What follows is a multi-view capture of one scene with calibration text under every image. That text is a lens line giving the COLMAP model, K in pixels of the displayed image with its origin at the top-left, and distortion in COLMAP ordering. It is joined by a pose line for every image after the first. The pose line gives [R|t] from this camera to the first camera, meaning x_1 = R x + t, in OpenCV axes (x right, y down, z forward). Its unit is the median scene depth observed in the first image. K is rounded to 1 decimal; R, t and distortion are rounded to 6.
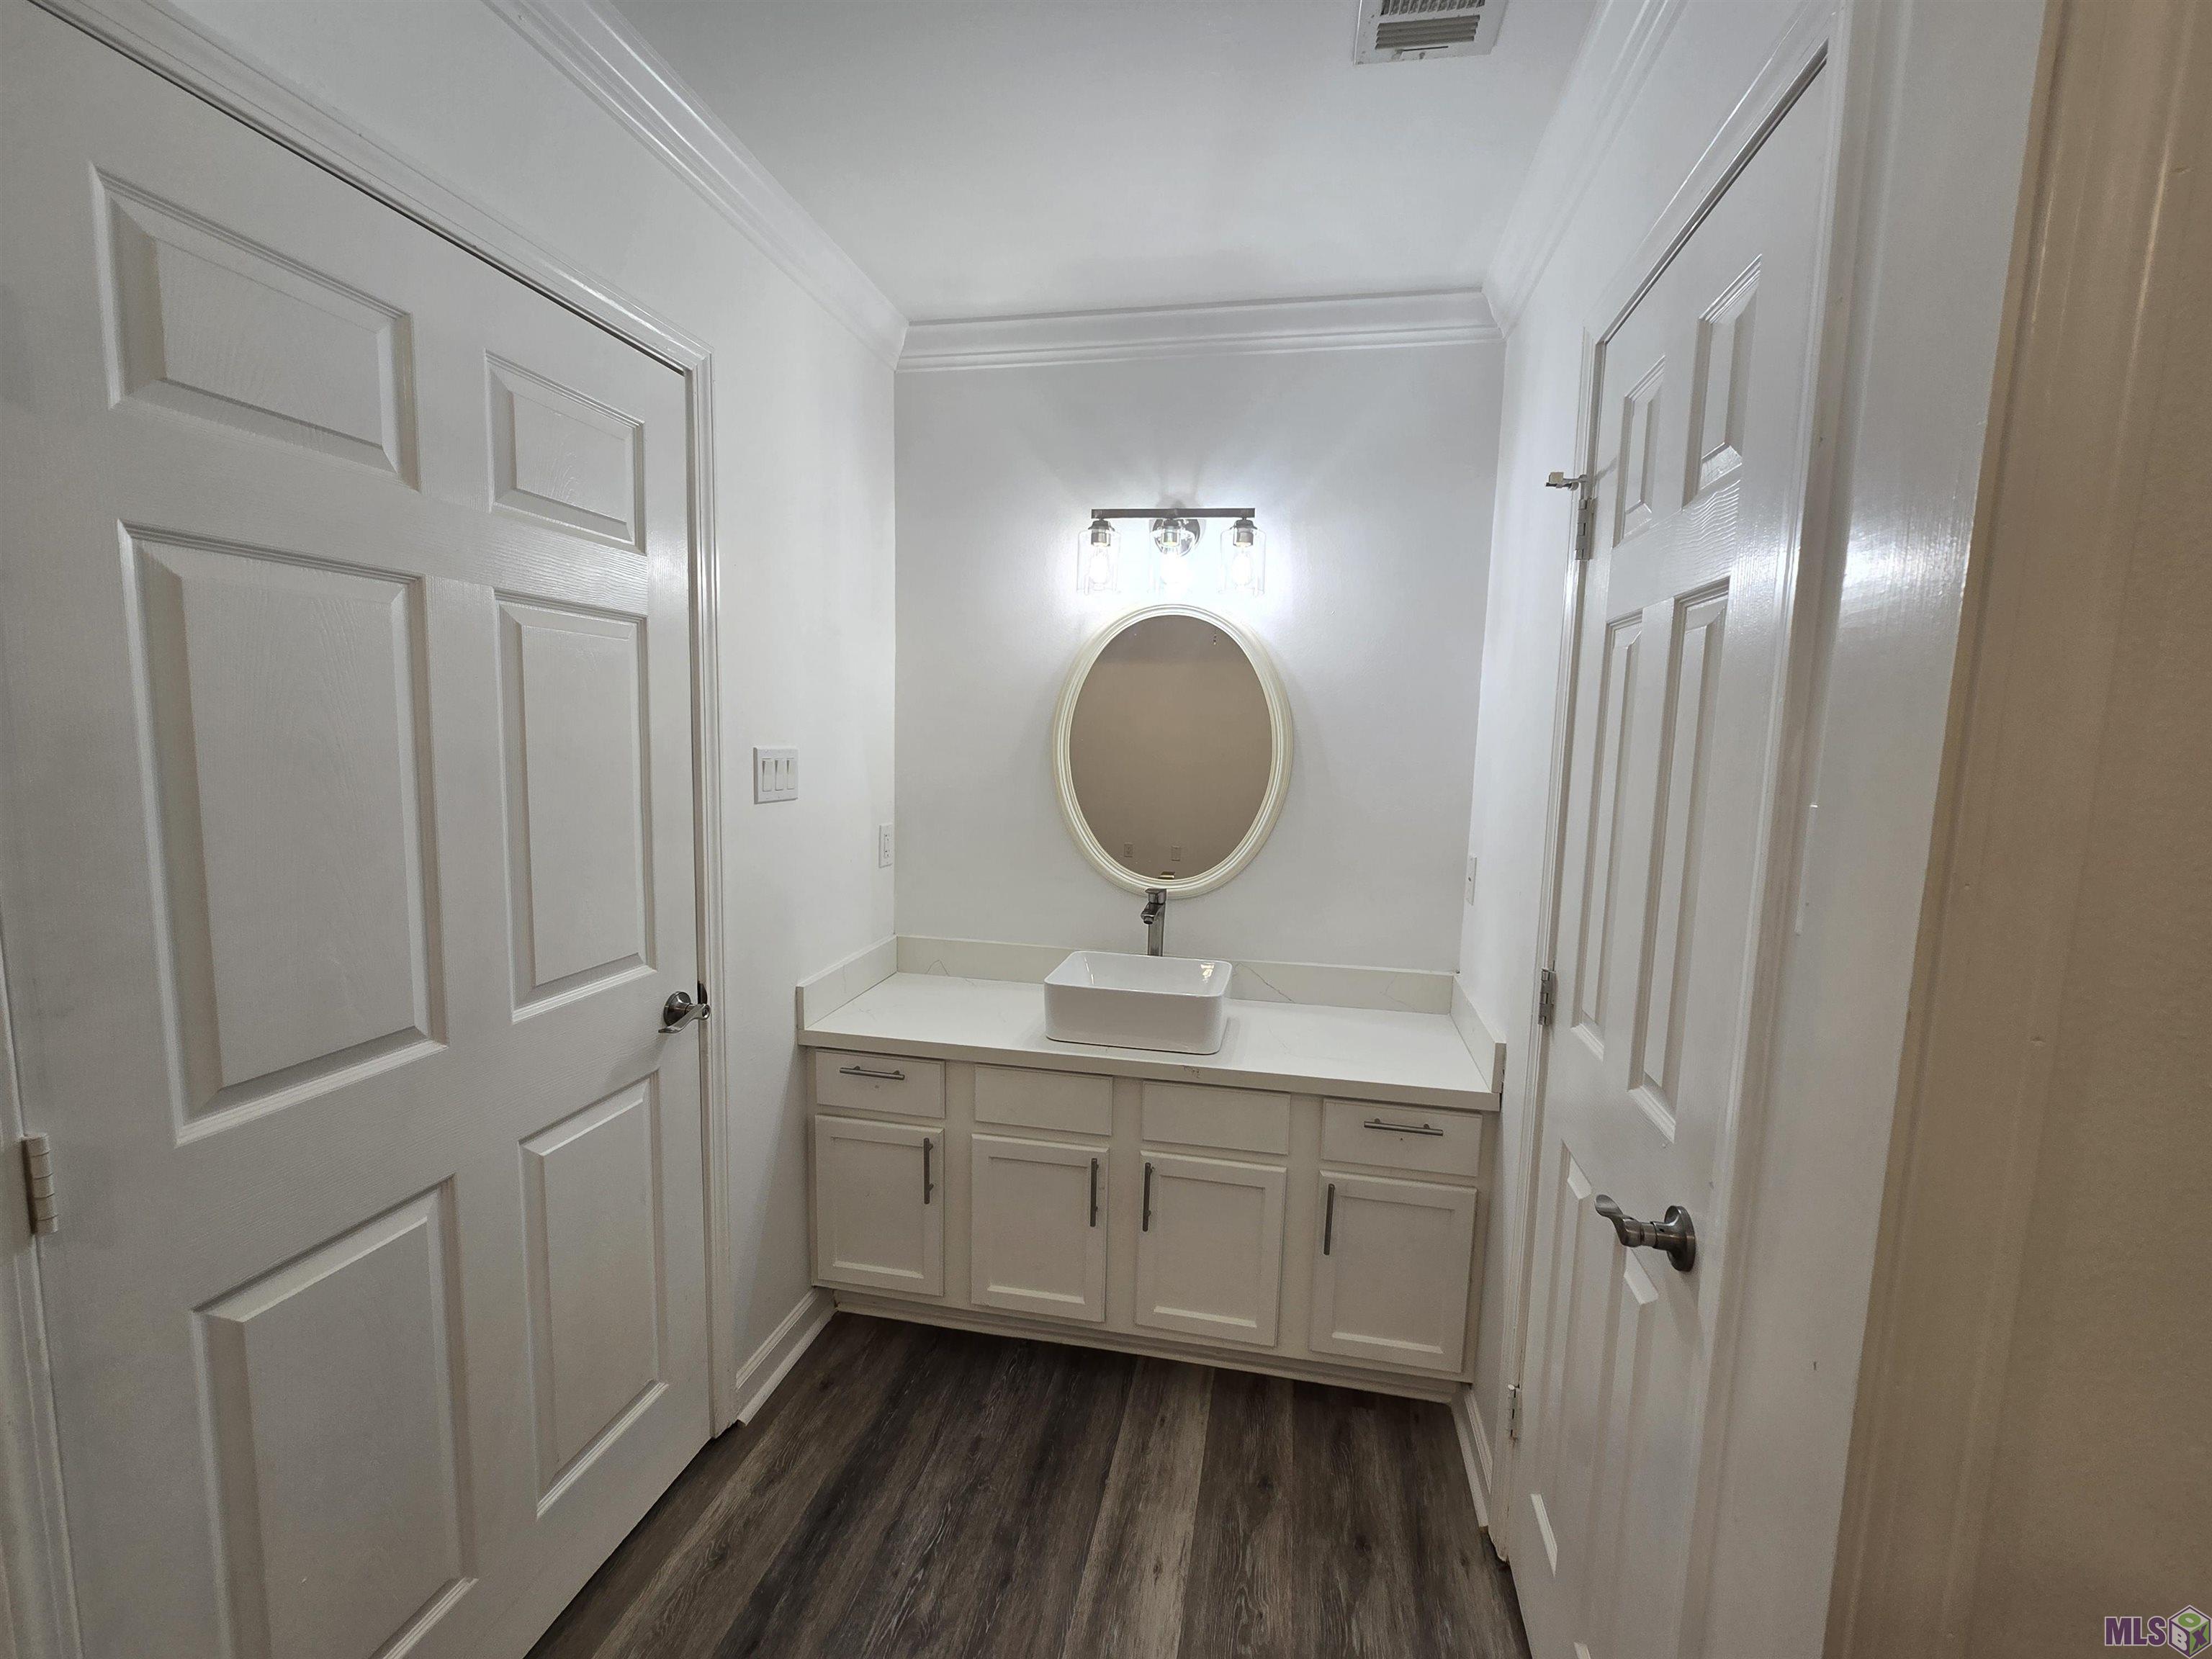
lens RADIAL K [[905.0, 0, 1108.2], [0, 905.0, 849.6], [0, 0, 1]] dist [-0.006961, 0.003084]
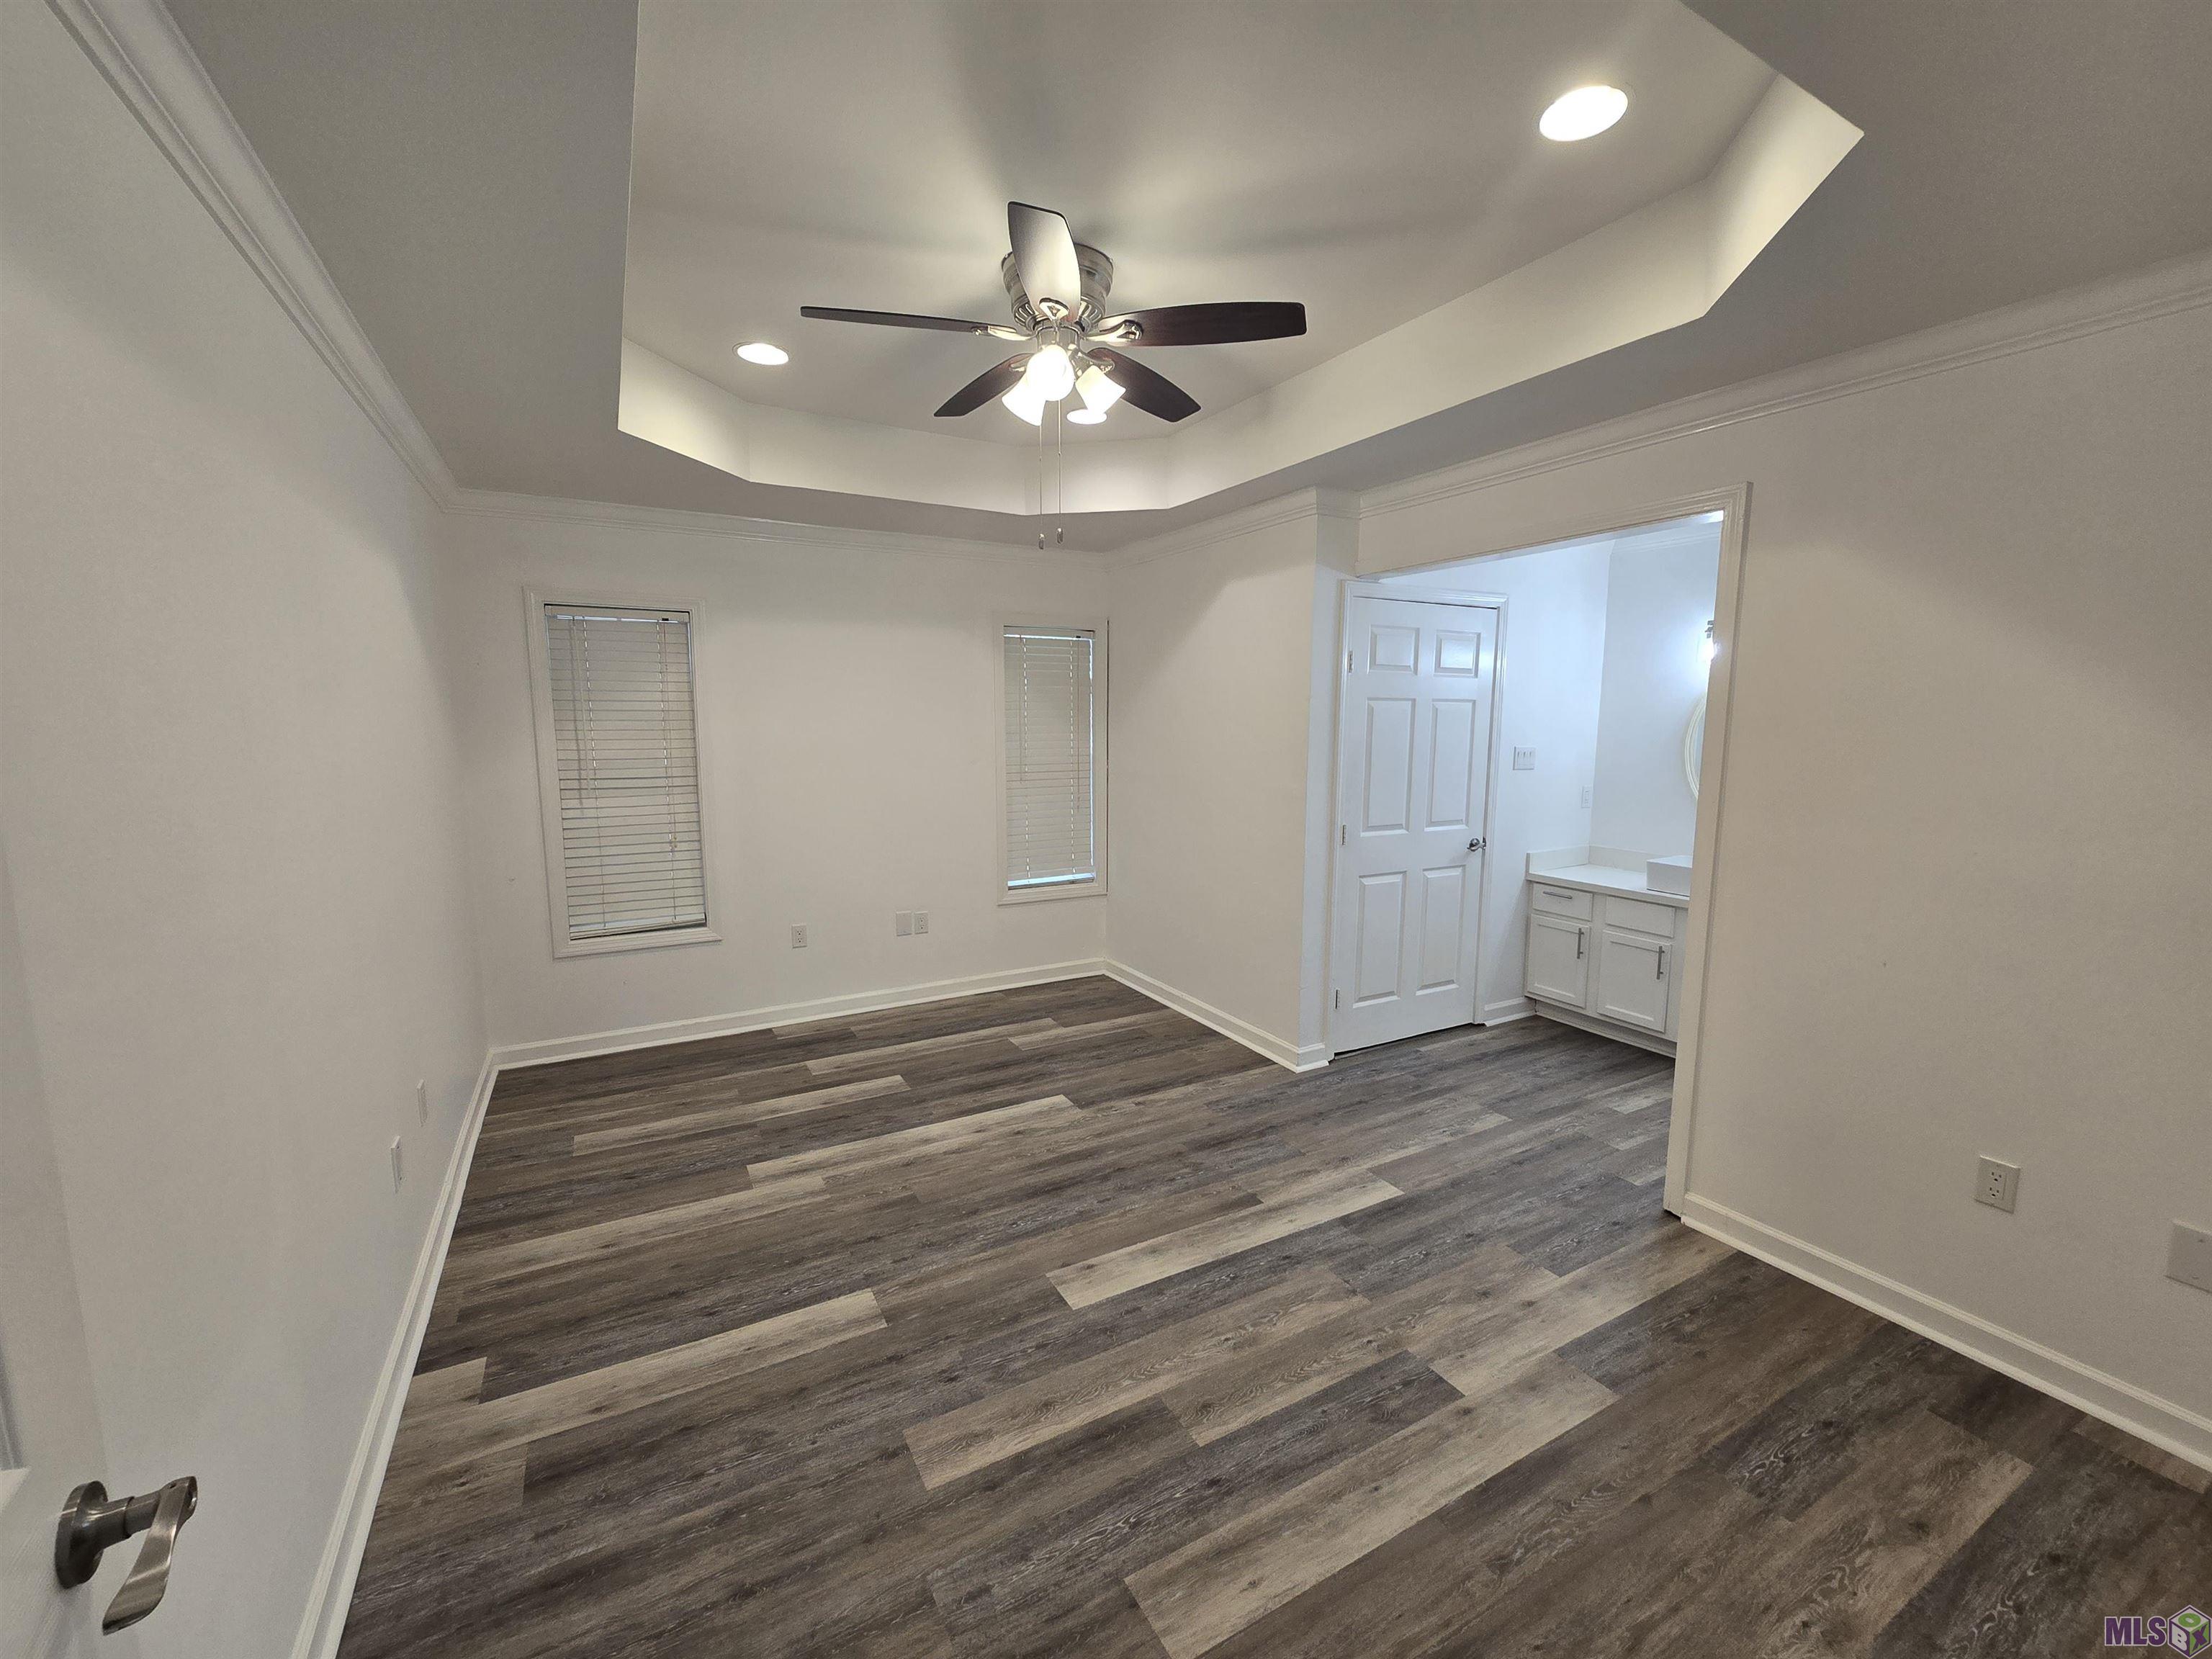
lens RADIAL K [[905.0, 0, 1120.6], [0, 905.0, 797.7], [0, 0, 1]] dist [-0.006961, 0.003084]
pose [[0.661181, 0.052504, -0.748387, 0.834501], [-0.091811, 0.995713, -0.011258, 0.168437], [0.744587, 0.076154, 0.663167, -1.581915]]
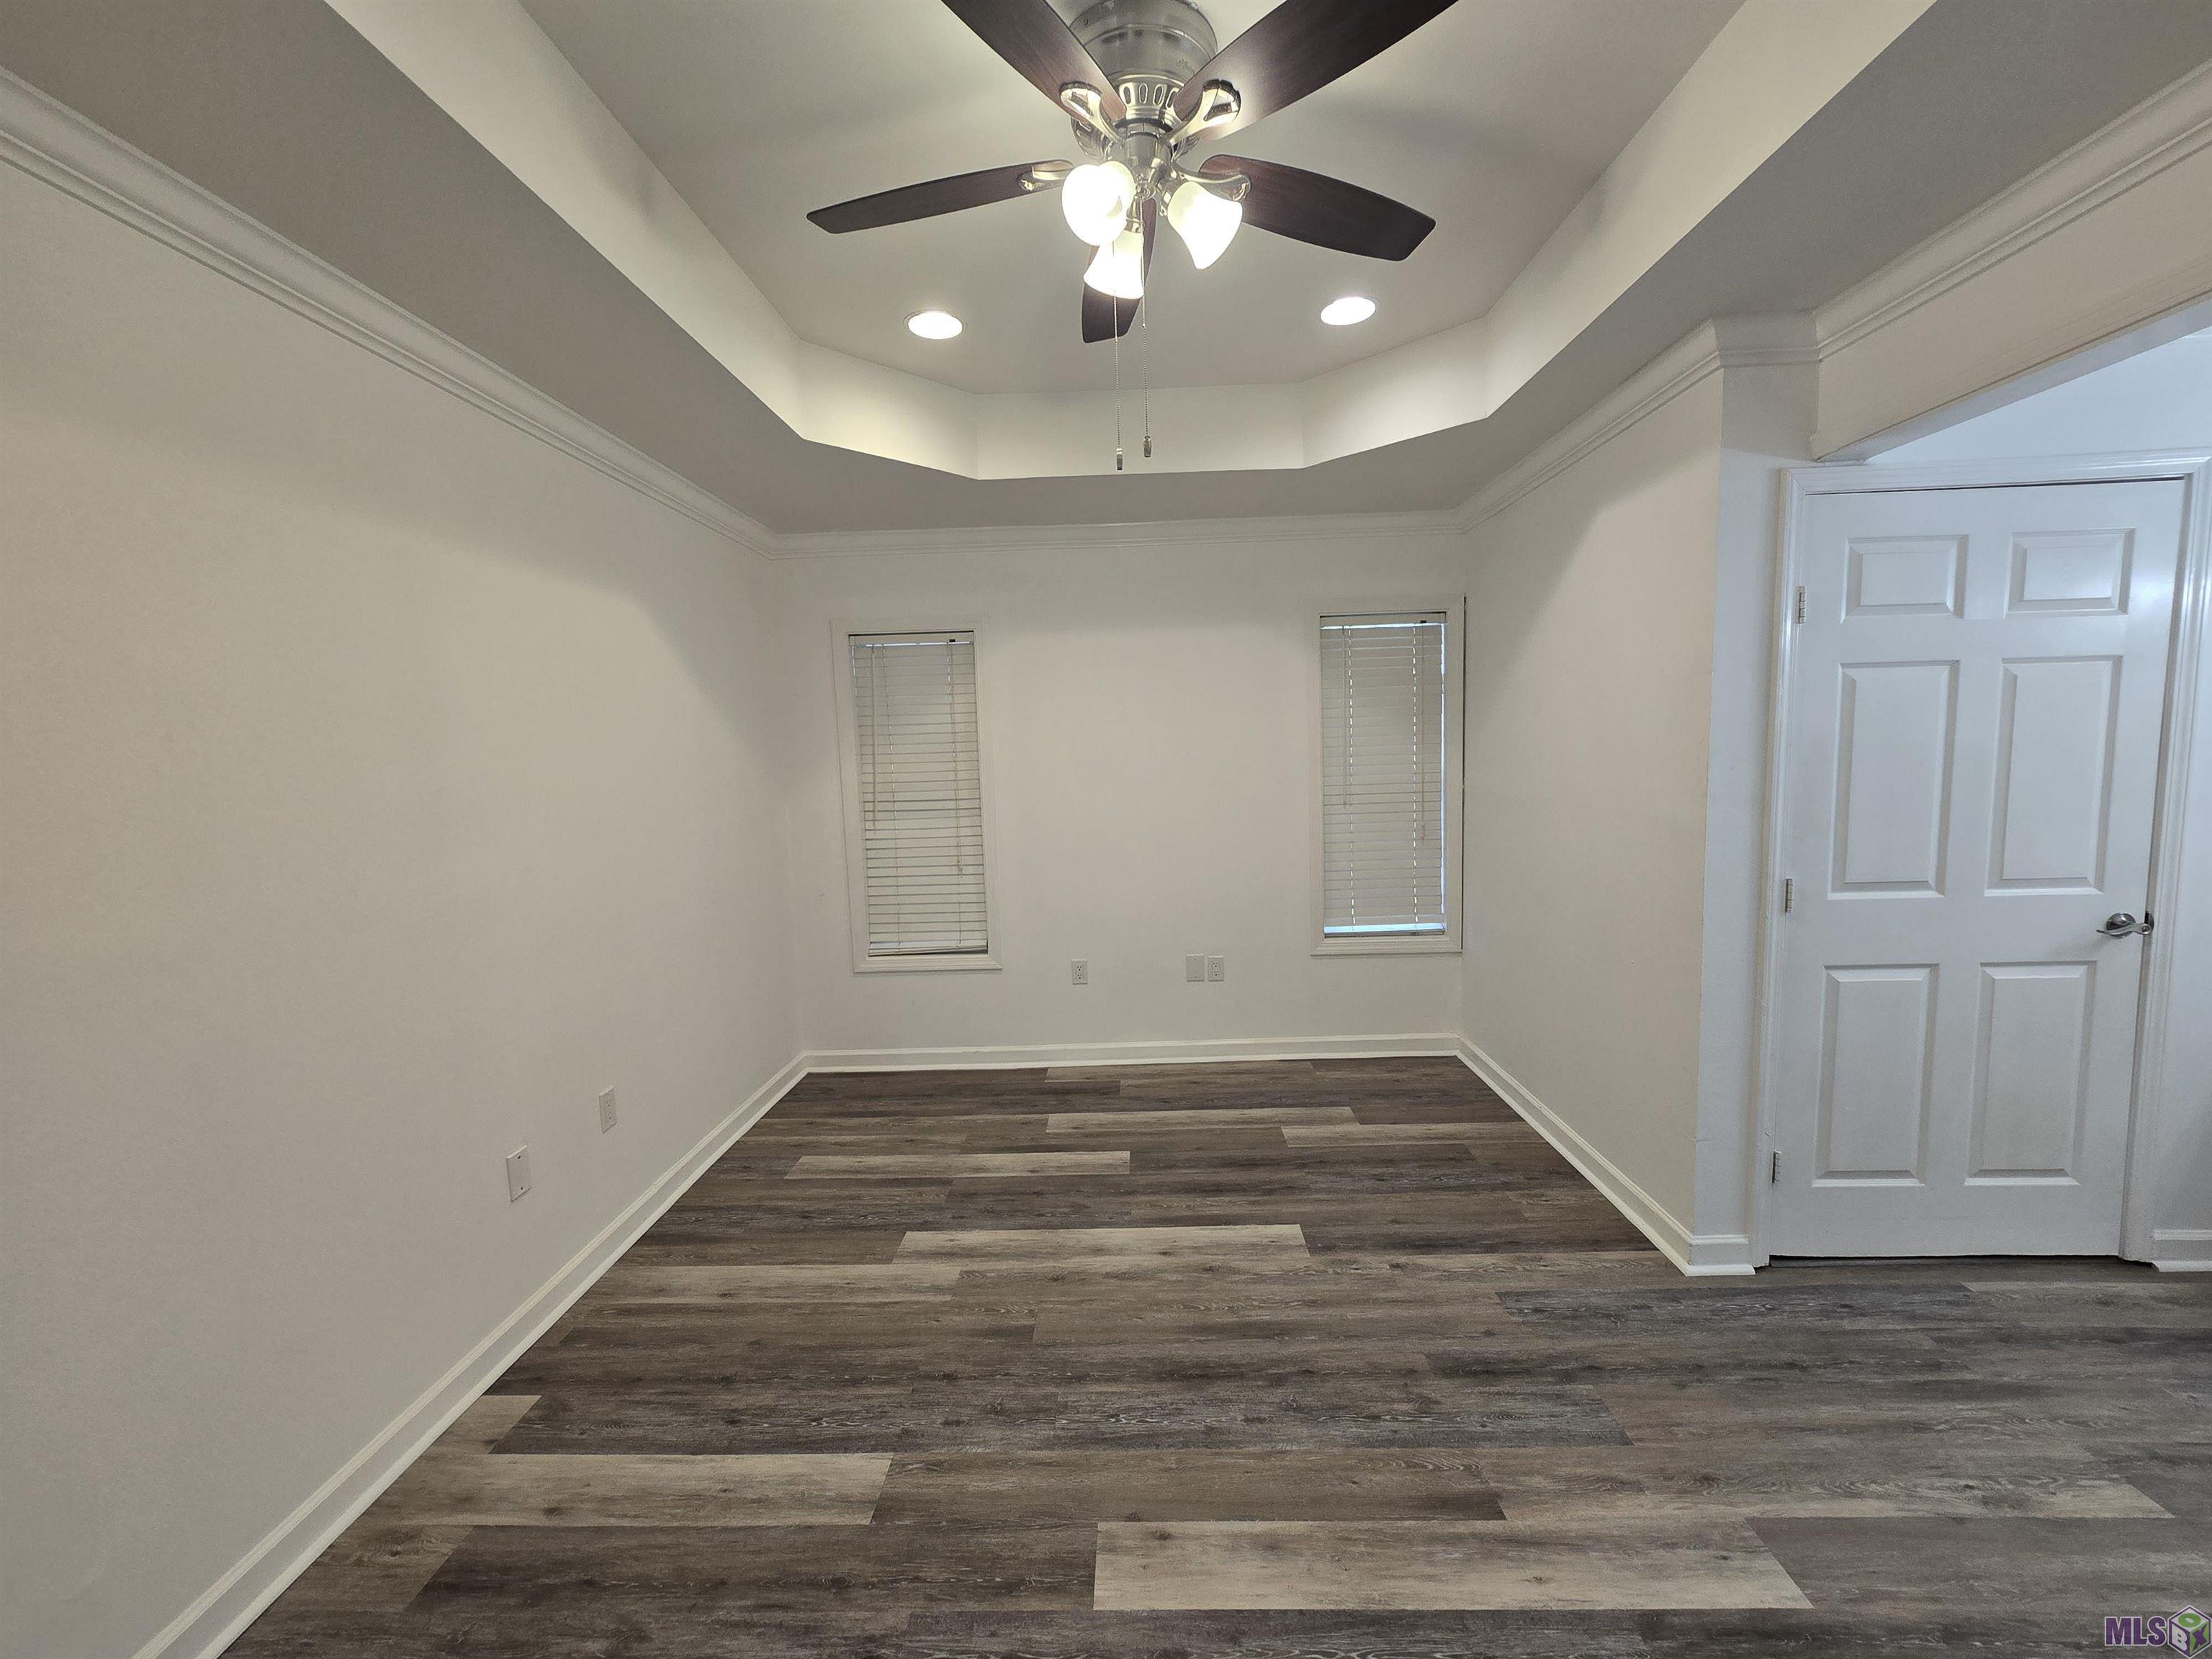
lens RADIAL K [[905.0, 0, 1114.9], [0, 905.0, 811.3], [0, 0, 1]] dist [-0.006961, 0.003084]
pose [[0.179645, 0.046403, -0.982636, 0.641685], [-0.096979, 0.994857, 0.029251, 0.113053], [0.978940, 0.090040, 0.183221, -0.850023]]
